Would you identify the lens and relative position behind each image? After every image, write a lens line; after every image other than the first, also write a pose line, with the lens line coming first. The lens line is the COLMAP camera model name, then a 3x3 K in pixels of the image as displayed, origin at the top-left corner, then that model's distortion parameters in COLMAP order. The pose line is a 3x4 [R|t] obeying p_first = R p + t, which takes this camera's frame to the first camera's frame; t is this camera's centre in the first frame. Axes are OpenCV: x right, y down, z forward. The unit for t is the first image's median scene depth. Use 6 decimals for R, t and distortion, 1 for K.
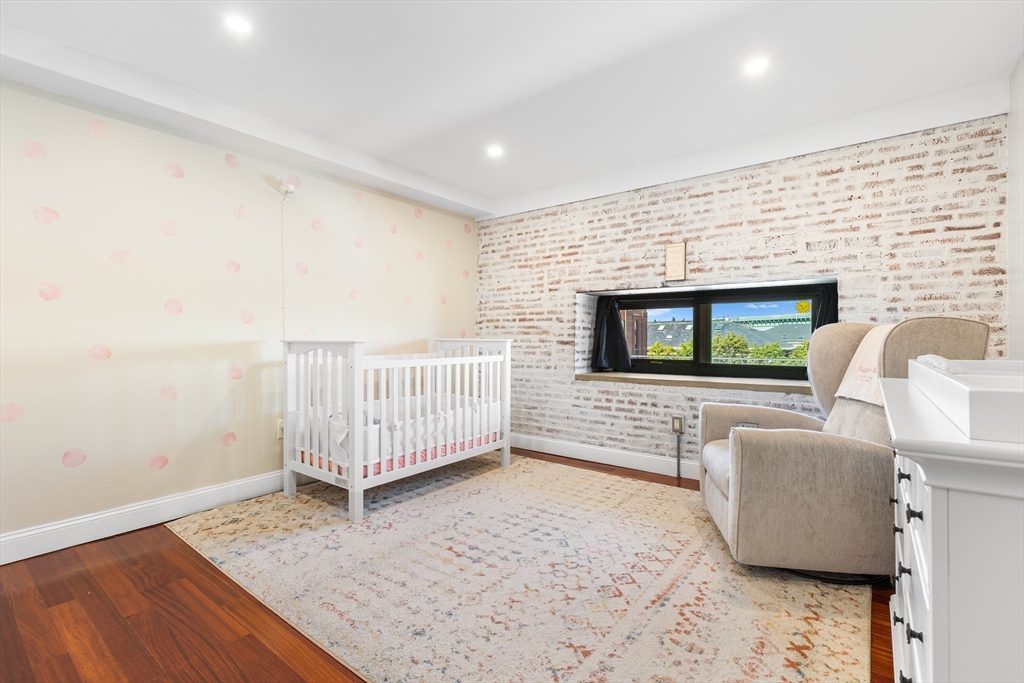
lens RADIAL K [[460.0, 0, 514.3], [0, 460.0, 340.3], [0, 0, 1]] dist [0.004590, -0.003054]
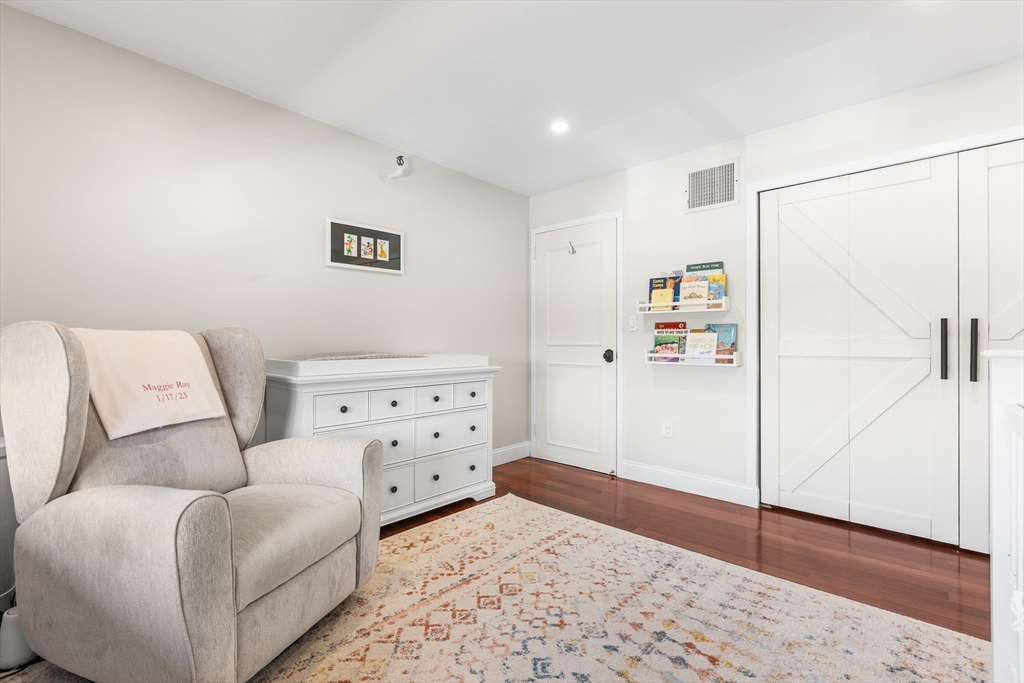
lens RADIAL K [[460.0, 0, 513.2], [0, 460.0, 340.7], [0, 0, 1]] dist [0.004590, -0.003054]
pose [[-0.996281, 0.002258, 0.086137, 0.070827], [0.002243, 0.999997, -0.000276, -0.010695], [-0.086138, -0.000082, -0.996283, 1.321666]]
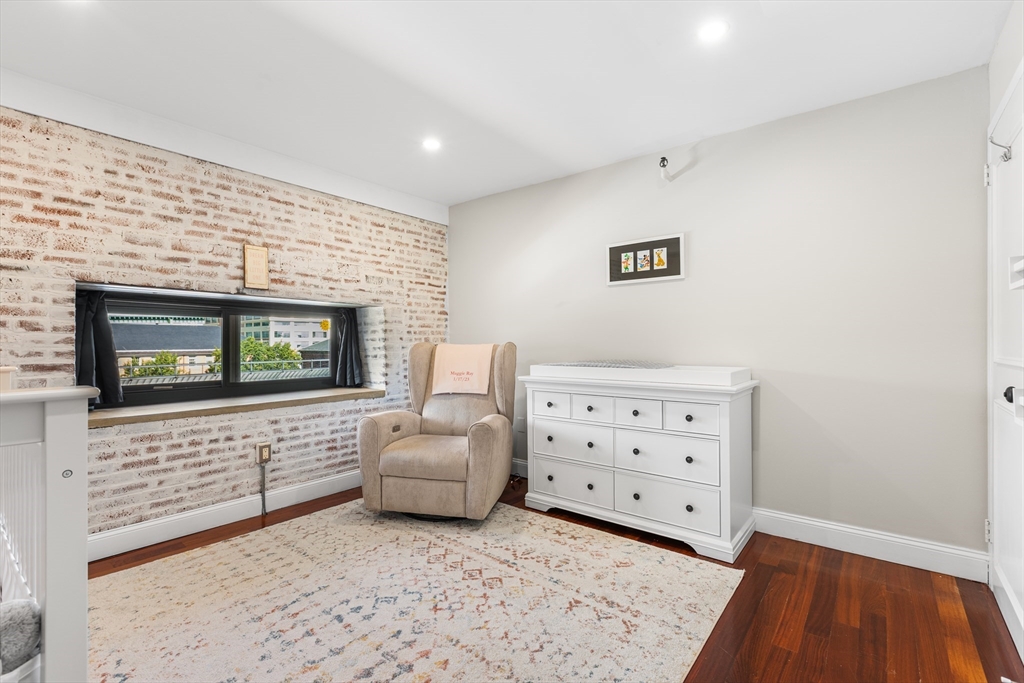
lens RADIAL K [[460.0, 0, 509.3], [0, 460.0, 340.8], [0, 0, 1]] dist [0.004590, -0.003054]
pose [[0.026016, 0.002681, 0.999658, -0.603781], [0.005871, 0.999979, -0.002835, -0.031932], [-0.999644, 0.005943, 0.026000, 0.600653]]
